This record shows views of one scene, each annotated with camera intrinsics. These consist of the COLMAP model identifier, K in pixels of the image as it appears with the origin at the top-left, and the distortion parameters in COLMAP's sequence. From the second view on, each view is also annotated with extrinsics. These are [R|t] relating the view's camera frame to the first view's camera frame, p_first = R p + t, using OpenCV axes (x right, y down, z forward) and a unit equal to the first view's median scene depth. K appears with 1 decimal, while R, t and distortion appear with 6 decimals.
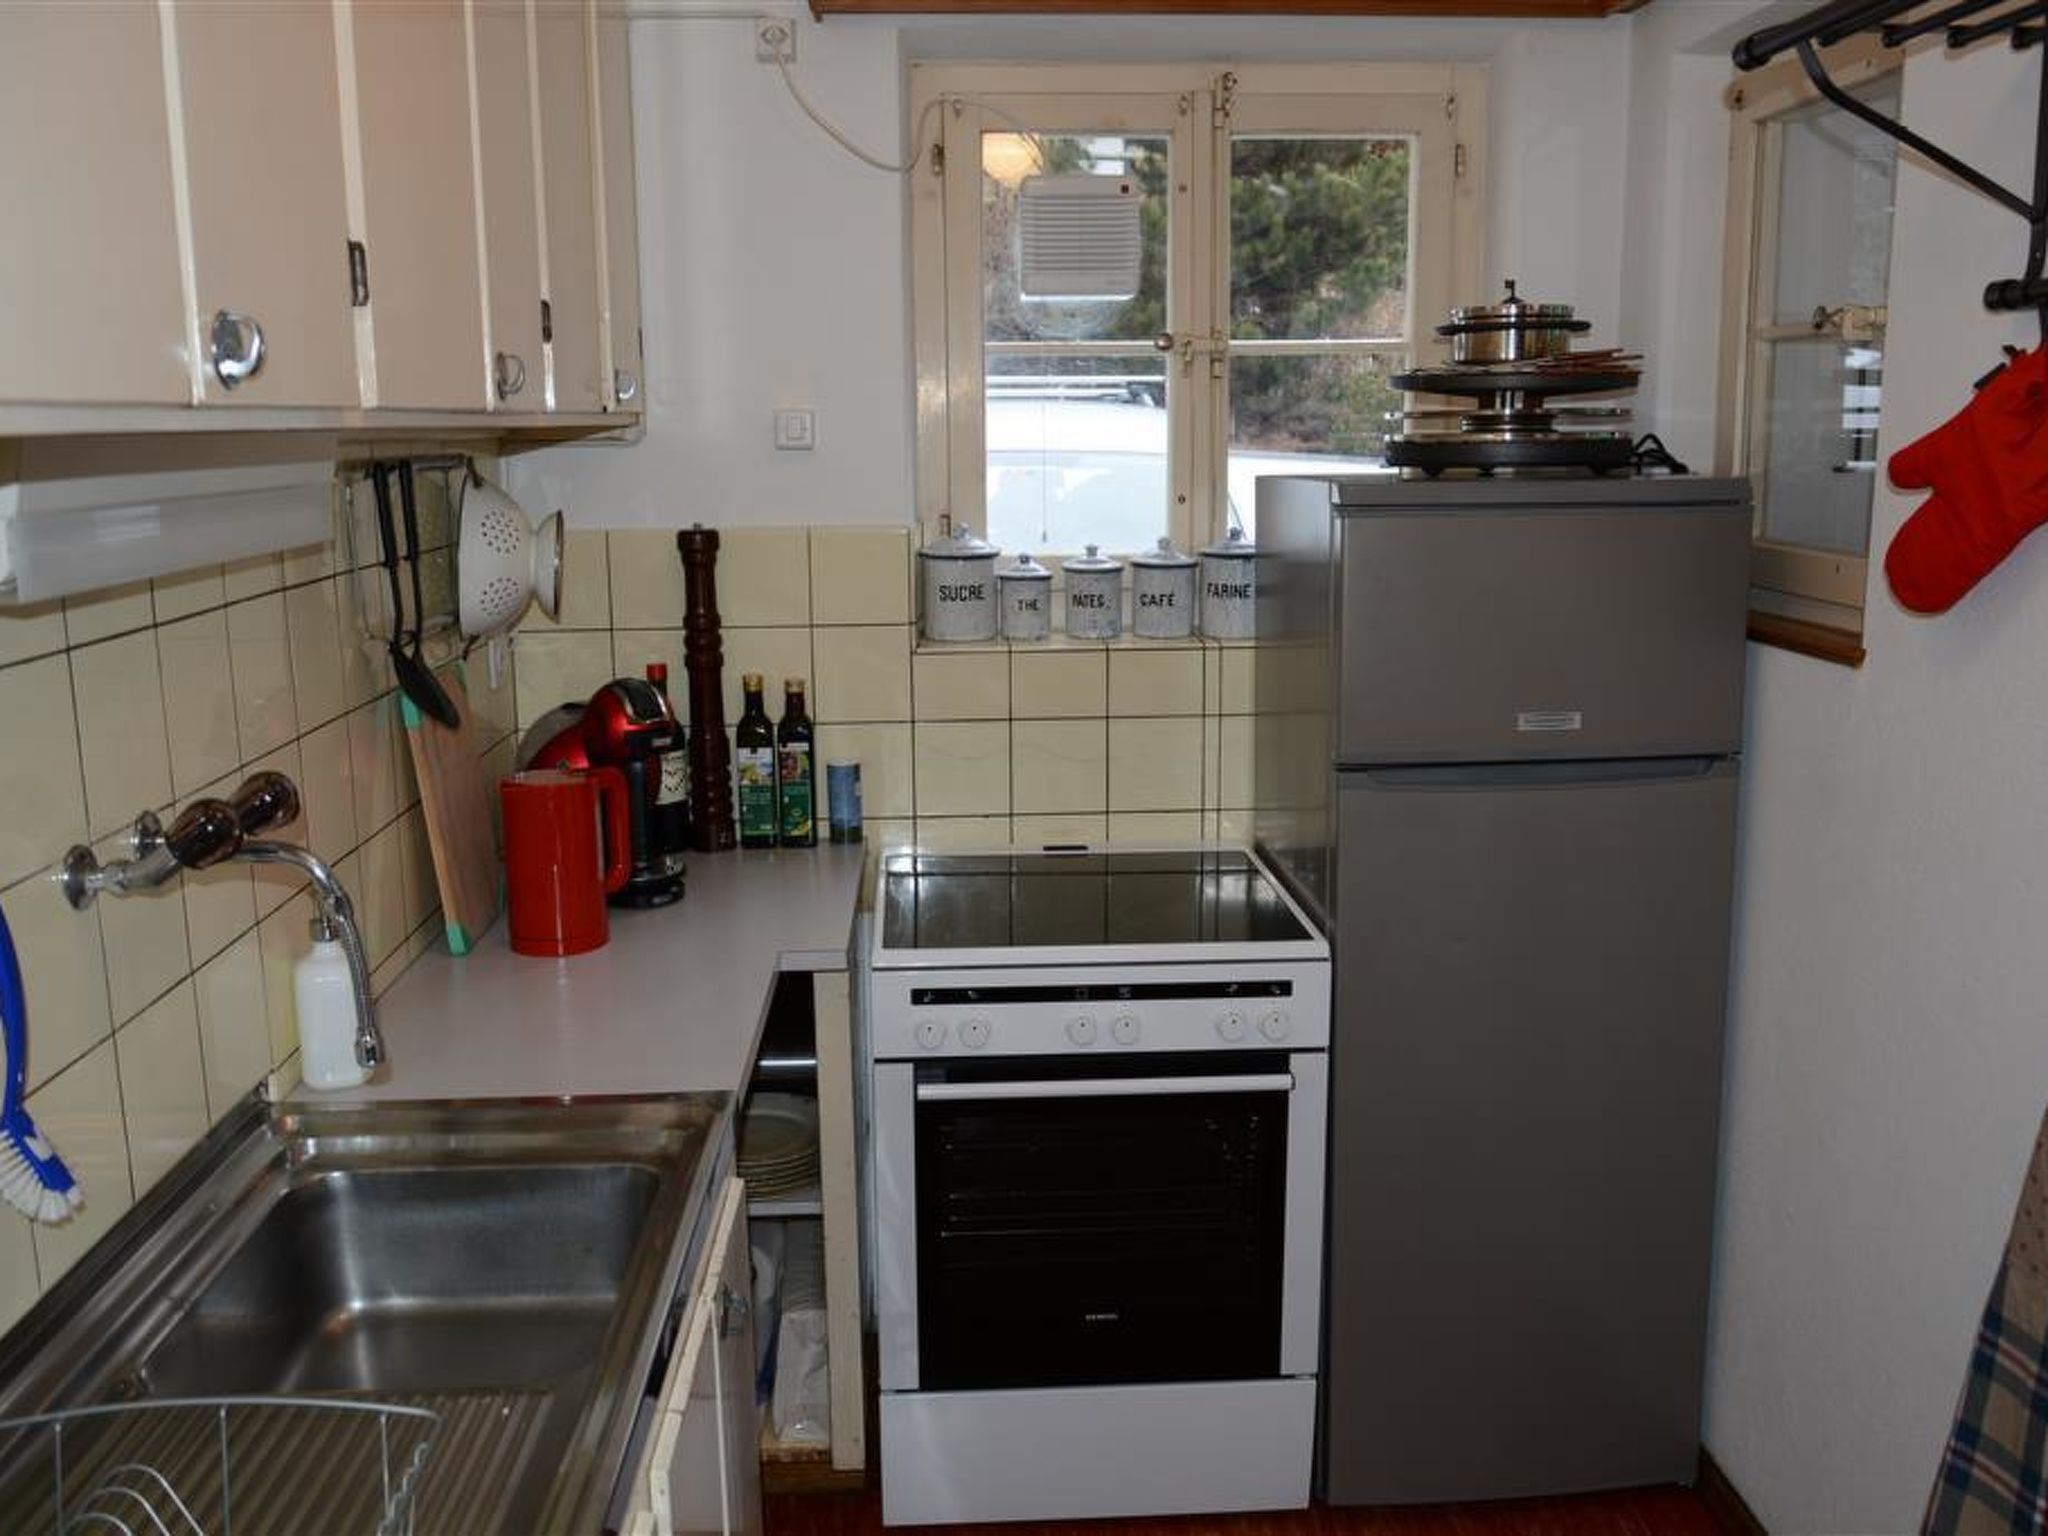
lens RADIAL K [[1769.5, 0, 1029.7], [0, 1769.5, 773.0], [0, 0, 1]] dist [-0.044006, -0.000686]
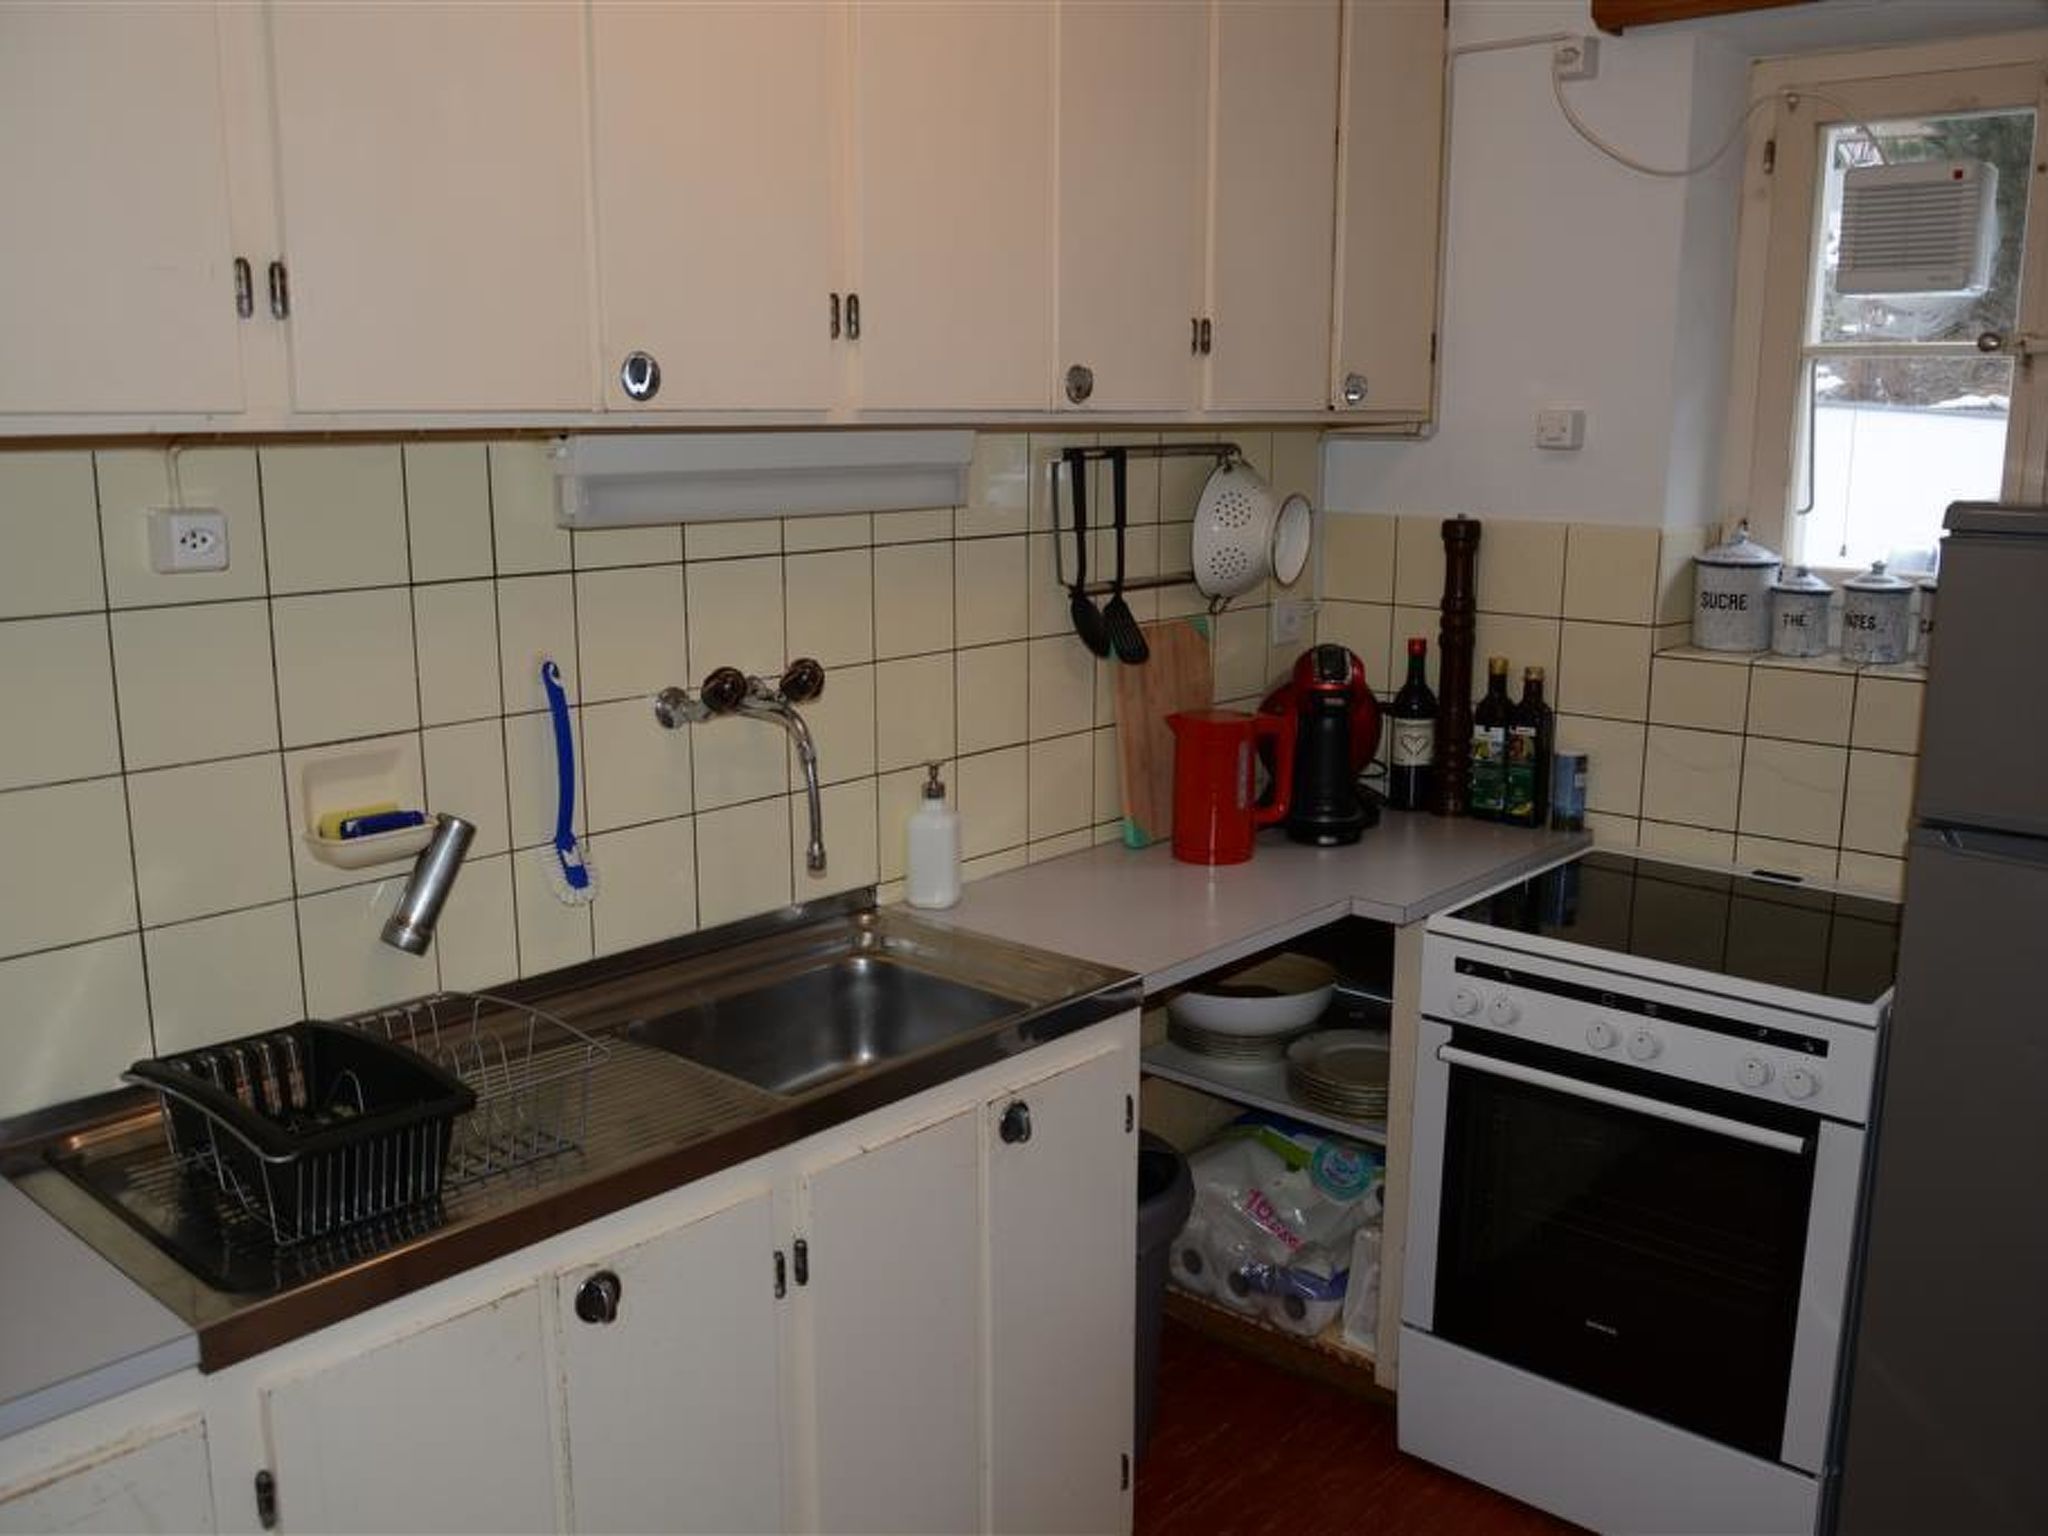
lens RADIAL K [[1769.5, 0, 1029.7], [0, 1769.5, 773.0], [0, 0, 1]] dist [-0.044006, -0.000686]
pose [[0.712899, 0.152193, -0.684552, 0.385233], [-0.146040, 0.986984, 0.067344, -0.017867], [0.685891, 0.051963, 0.725847, 0.036938]]
